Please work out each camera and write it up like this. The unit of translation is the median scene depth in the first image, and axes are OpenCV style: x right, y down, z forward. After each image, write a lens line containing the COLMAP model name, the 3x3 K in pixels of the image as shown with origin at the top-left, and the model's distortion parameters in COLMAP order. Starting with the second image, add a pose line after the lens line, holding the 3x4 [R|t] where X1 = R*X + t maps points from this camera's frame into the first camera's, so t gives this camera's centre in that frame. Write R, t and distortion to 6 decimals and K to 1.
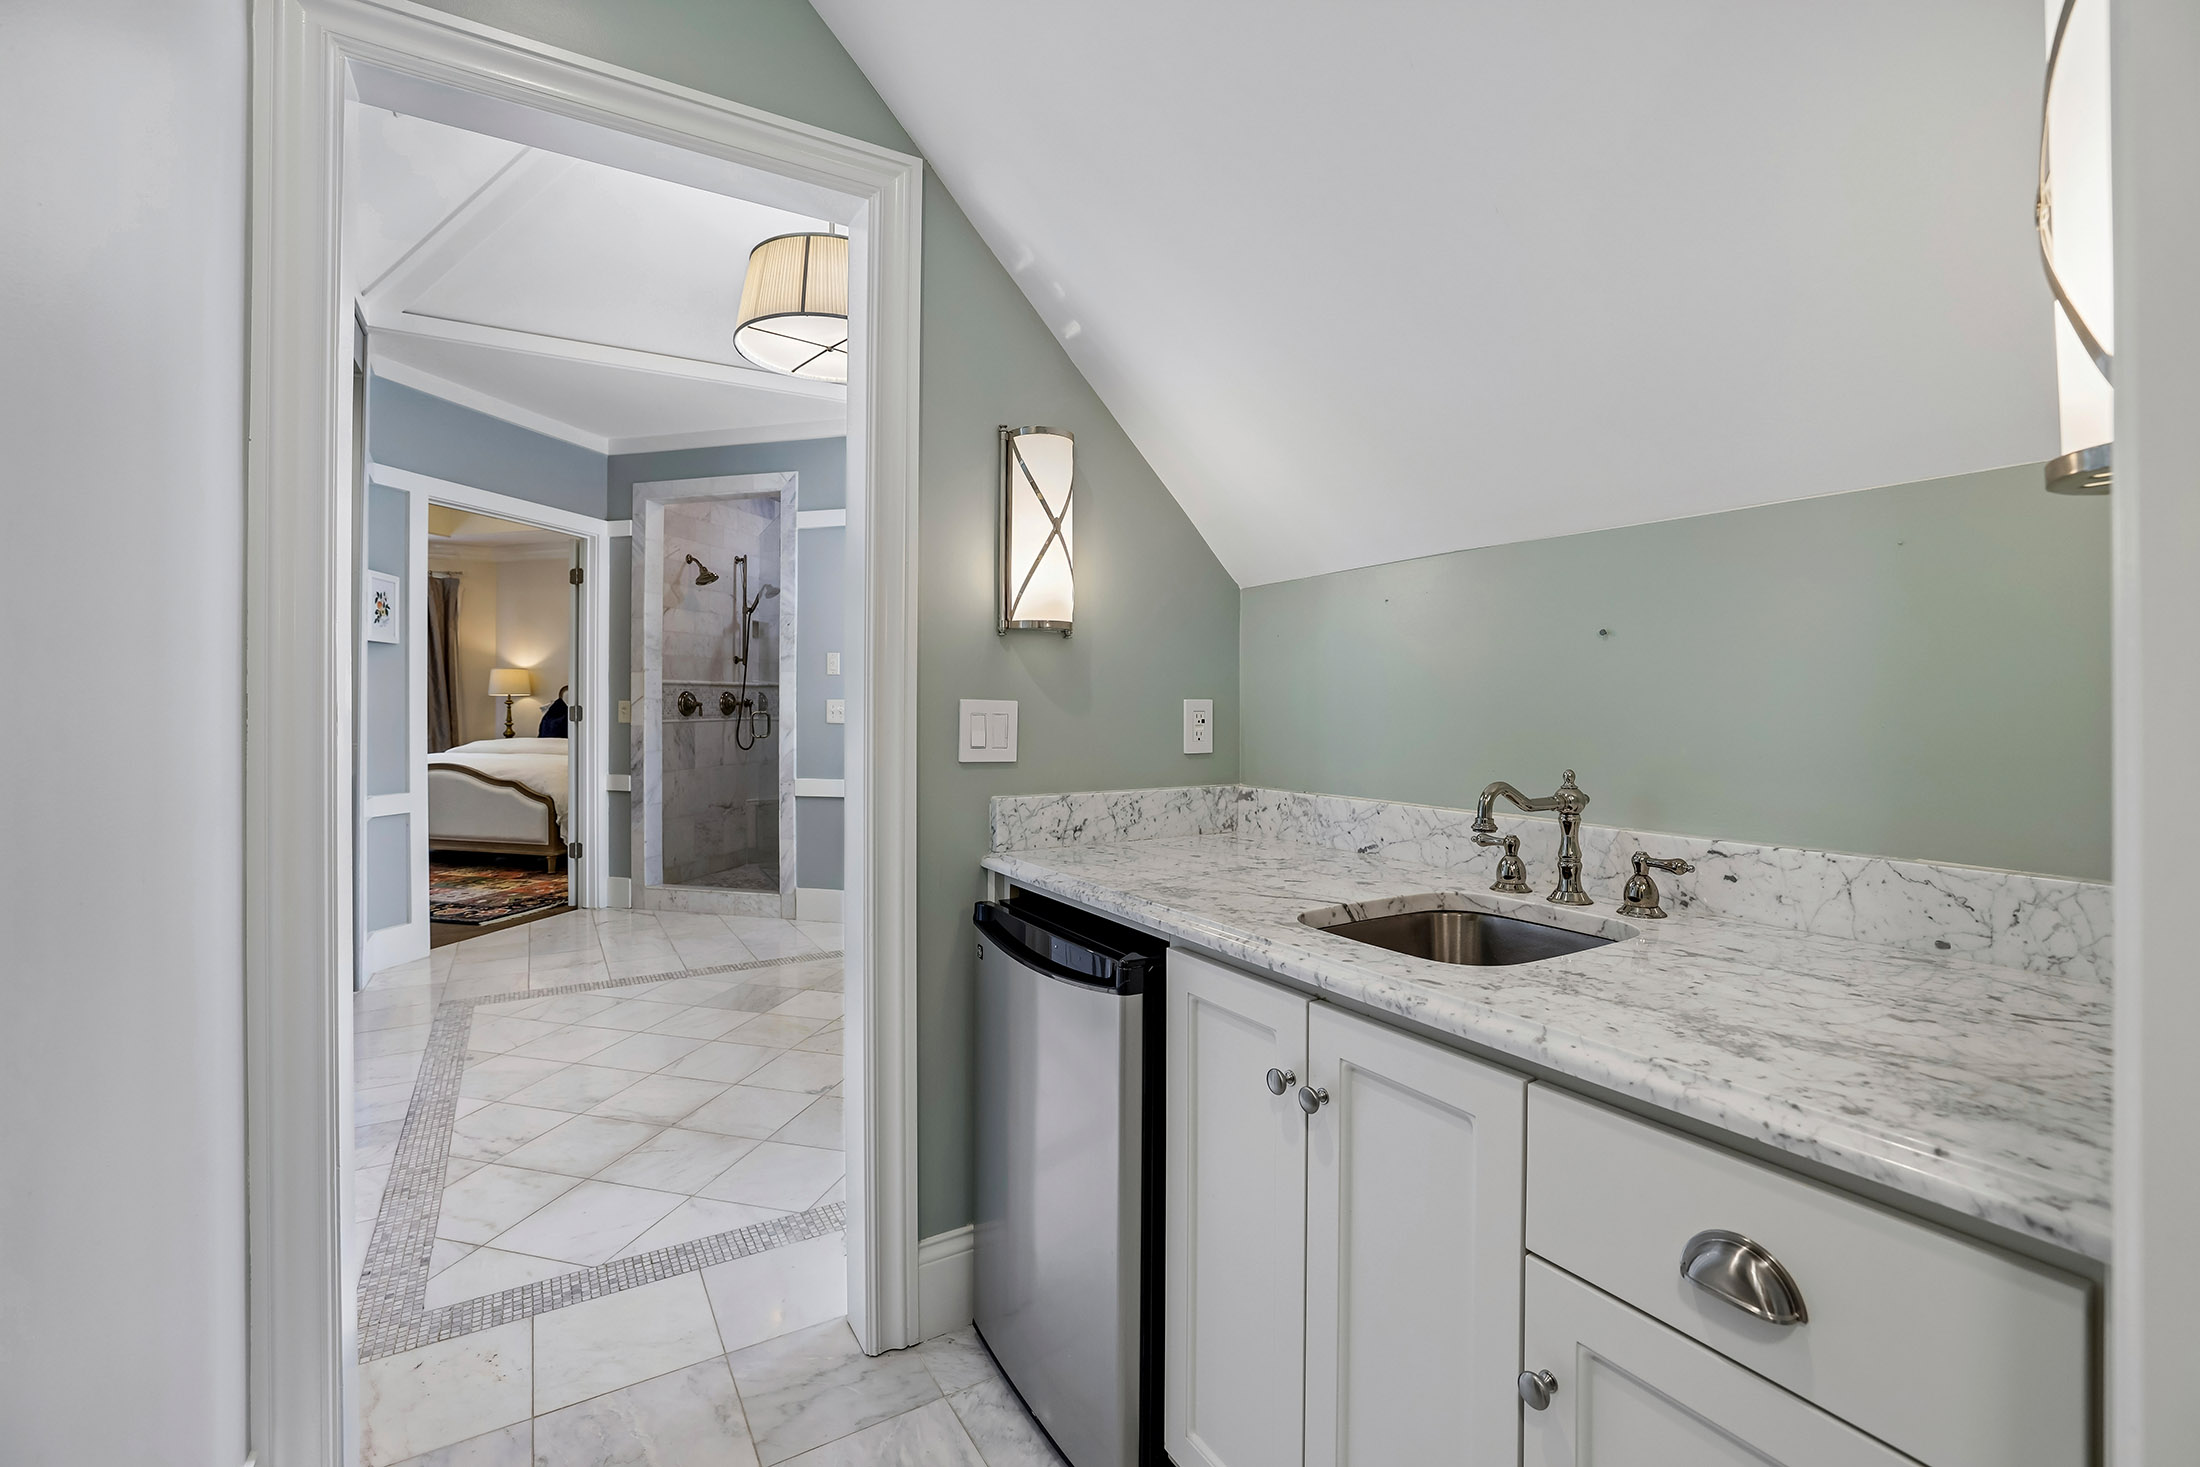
lens RADIAL K [[961.7, 0, 1100.0], [0, 961.7, 733.5], [0, 0, 1]] dist [-0.027932, 0.000167]
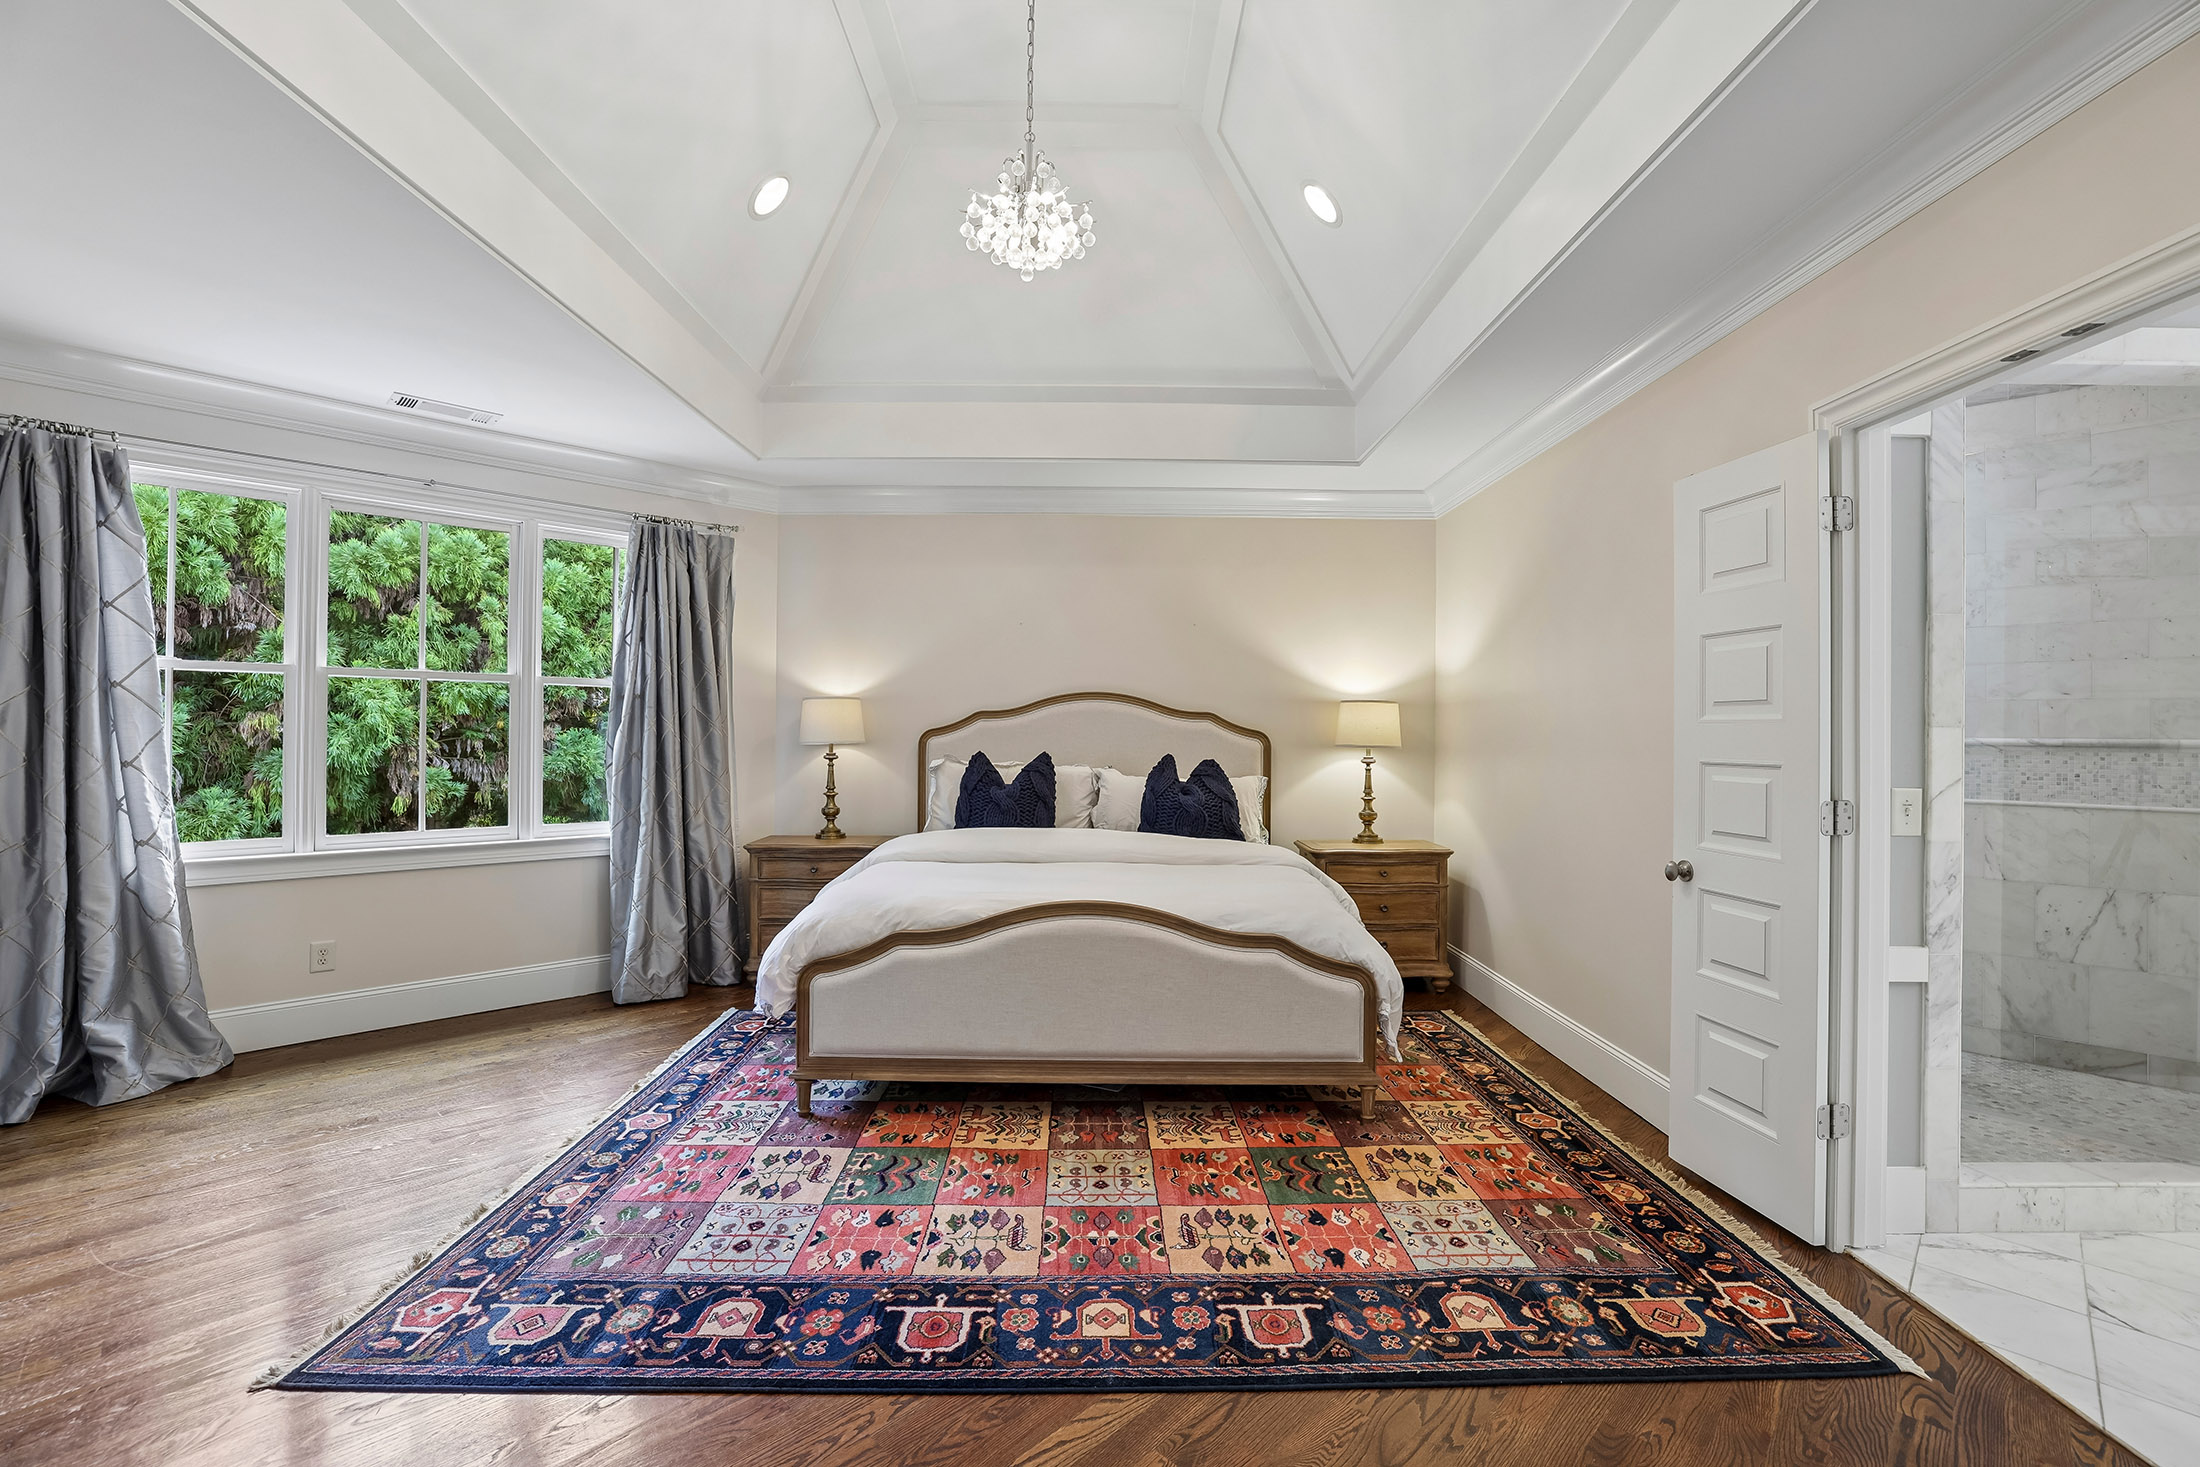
lens RADIAL K [[961.7, 0, 1100.0], [0, 961.7, 733.5], [0, 0, 1]] dist [-0.027932, 0.000167]
pose [[0.969607, 0.003153, 0.244646, -1.204924], [0.002994, 0.999689, -0.024751, -0.063480], [-0.244648, 0.024731, 0.969296, 0.780409]]
